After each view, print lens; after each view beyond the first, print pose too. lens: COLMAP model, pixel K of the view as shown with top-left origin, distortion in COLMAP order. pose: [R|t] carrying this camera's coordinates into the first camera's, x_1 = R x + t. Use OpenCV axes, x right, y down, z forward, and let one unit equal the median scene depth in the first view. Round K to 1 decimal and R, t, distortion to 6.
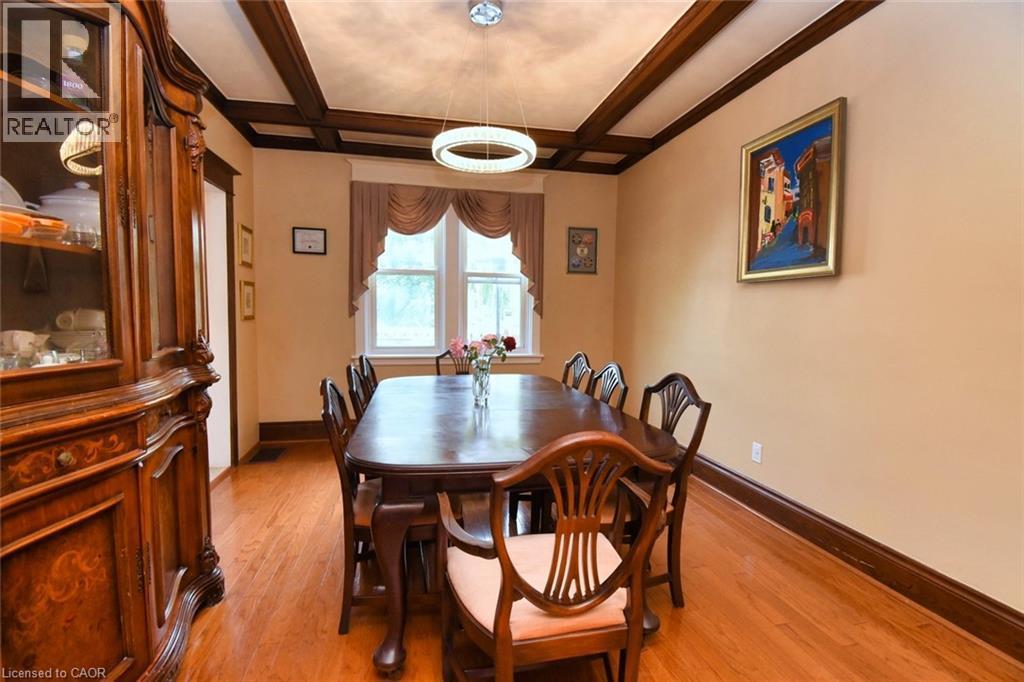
lens RADIAL K [[450.3, 0, 507.9], [0, 450.3, 344.7], [0, 0, 1]] dist [0.020358, -0.026450]
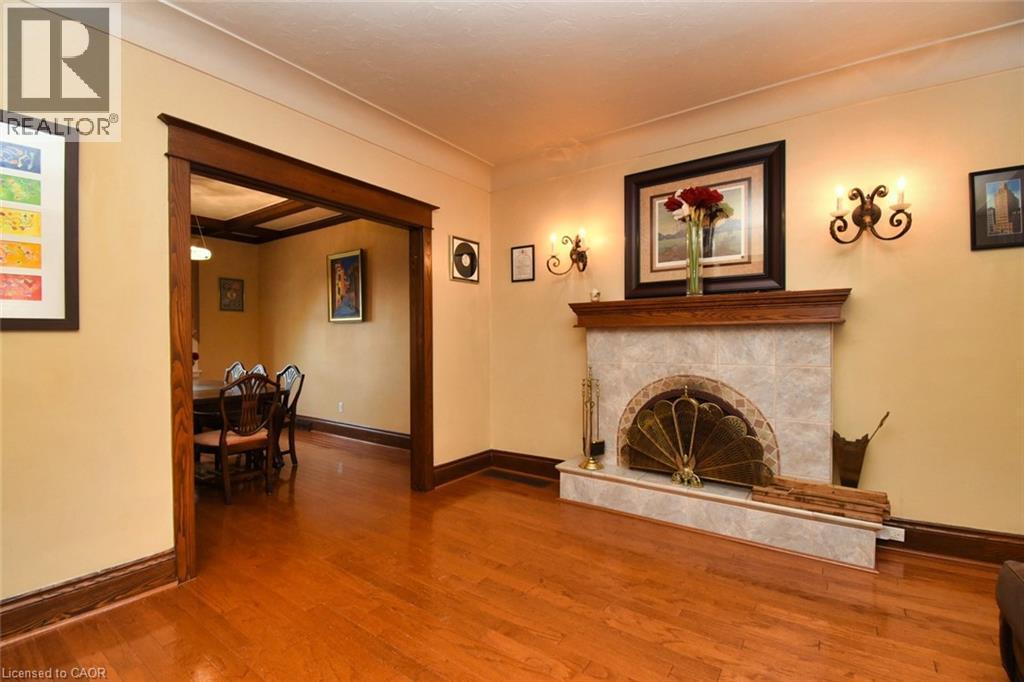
lens RADIAL K [[450.3, 0, 507.9], [0, 450.3, 344.7], [0, 0, 1]] dist [0.020358, -0.026450]
pose [[0.740010, -0.019963, 0.672300, -0.242797], [0.057145, 0.997811, -0.033272, 0.069789], [-0.670164, 0.063040, 0.739531, -0.998342]]
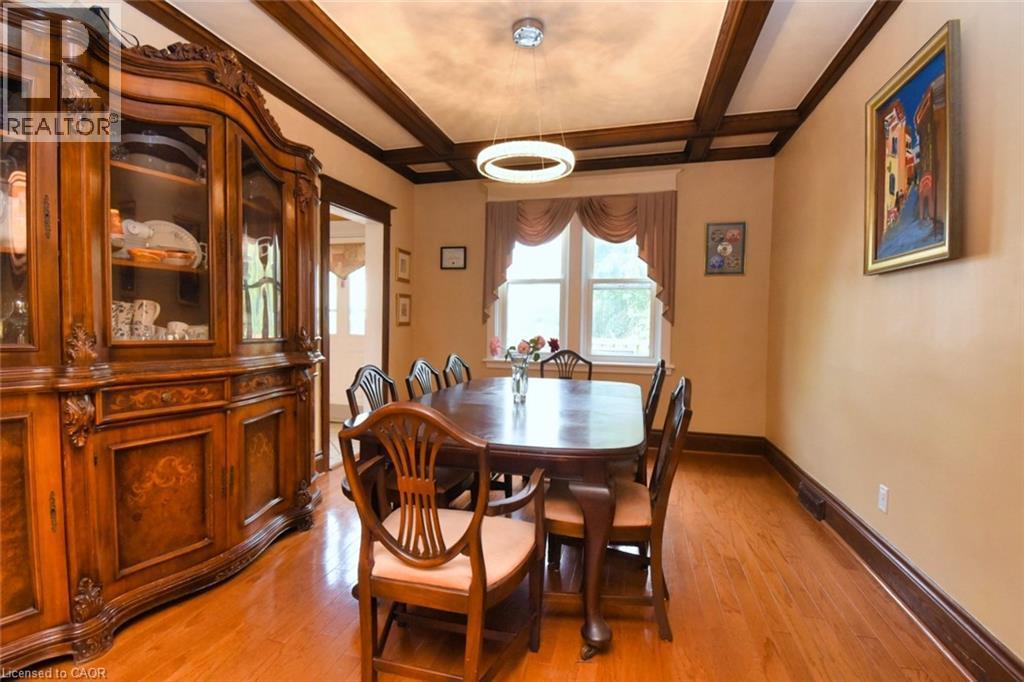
lens RADIAL K [[466.5, 0, 509.5], [0, 466.5, 344.9], [0, 0, 1]] dist [0.022451, -0.029230]
pose [[0.890322, 0.020408, -0.454874, 0.344544], [-0.034937, 0.999112, -0.023557, 0.022675], [0.453989, 0.036865, 0.890244, 0.012486]]
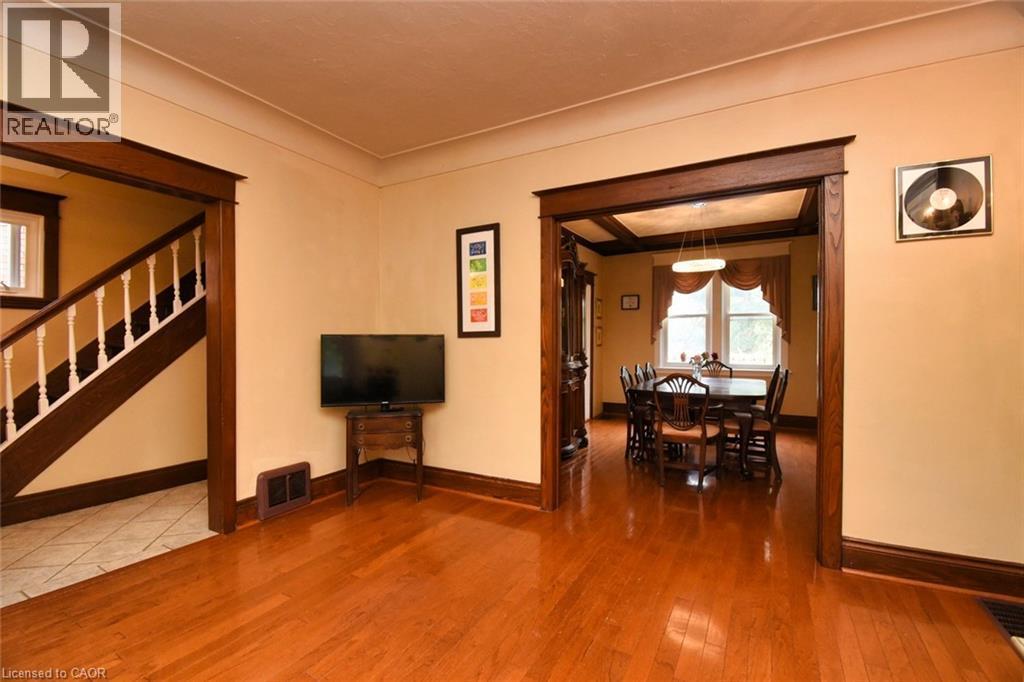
lens RADIAL K [[450.3, 0, 507.9], [0, 450.3, 344.7], [0, 0, 1]] dist [0.020358, -0.026450]
pose [[0.750904, -0.008841, -0.660352, 0.549338], [-0.034287, 0.998040, -0.052351, 0.071082], [0.659521, 0.061952, 0.749129, -0.948765]]
